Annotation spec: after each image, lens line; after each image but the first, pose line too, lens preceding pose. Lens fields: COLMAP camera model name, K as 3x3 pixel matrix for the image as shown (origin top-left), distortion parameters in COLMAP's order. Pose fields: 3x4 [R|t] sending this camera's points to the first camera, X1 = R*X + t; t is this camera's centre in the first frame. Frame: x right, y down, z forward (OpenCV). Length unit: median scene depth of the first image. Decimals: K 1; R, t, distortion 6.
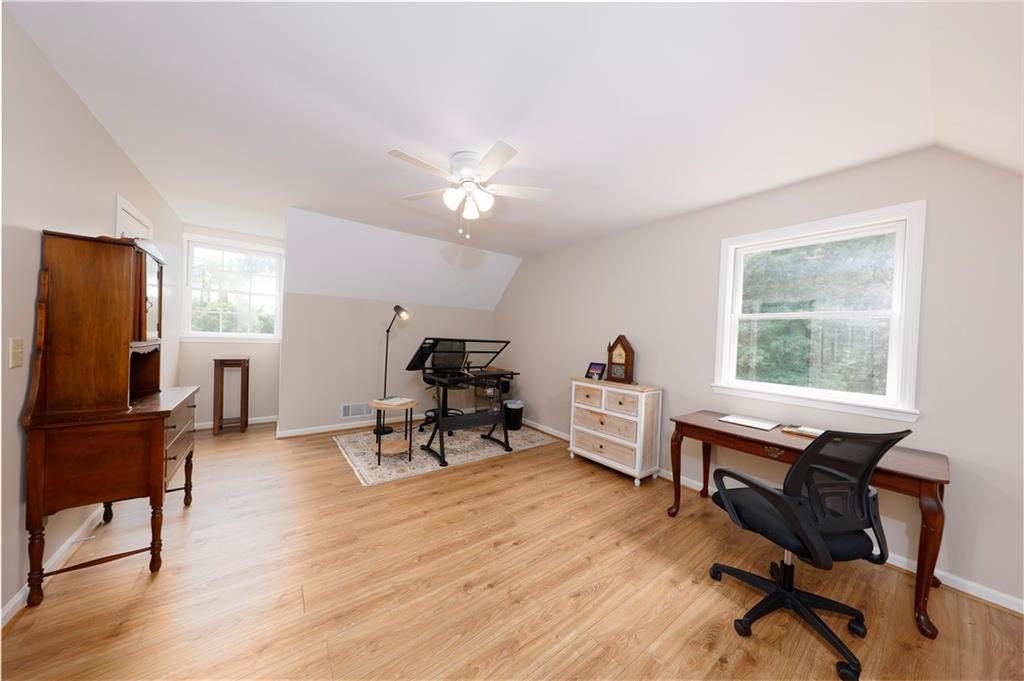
lens RADIAL K [[322.1, 0, 521.8], [0, 322.1, 335.3], [0, 0, 1]] dist [0.001156, -0.000404]
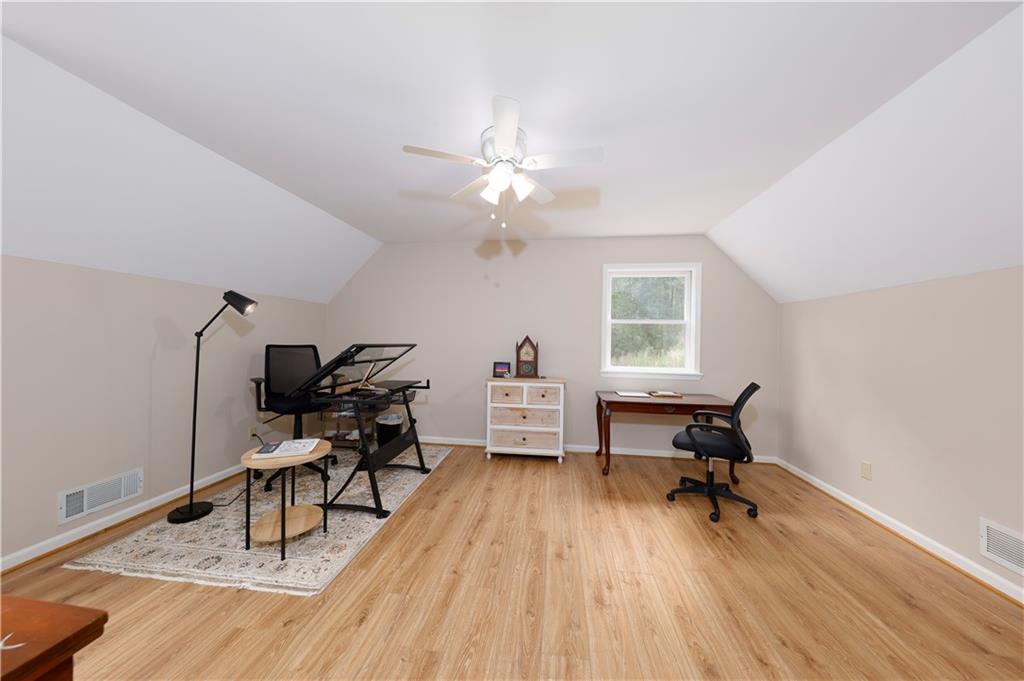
lens RADIAL K [[322.1, 0, 515.6], [0, 322.1, 336.8], [0, 0, 1]] dist [0.001156, -0.000404]
pose [[0.706831, -0.020811, 0.707076, -0.542322], [0.007802, 0.999736, 0.021625, -0.021242], [-0.707339, -0.009769, 0.706807, 0.267255]]
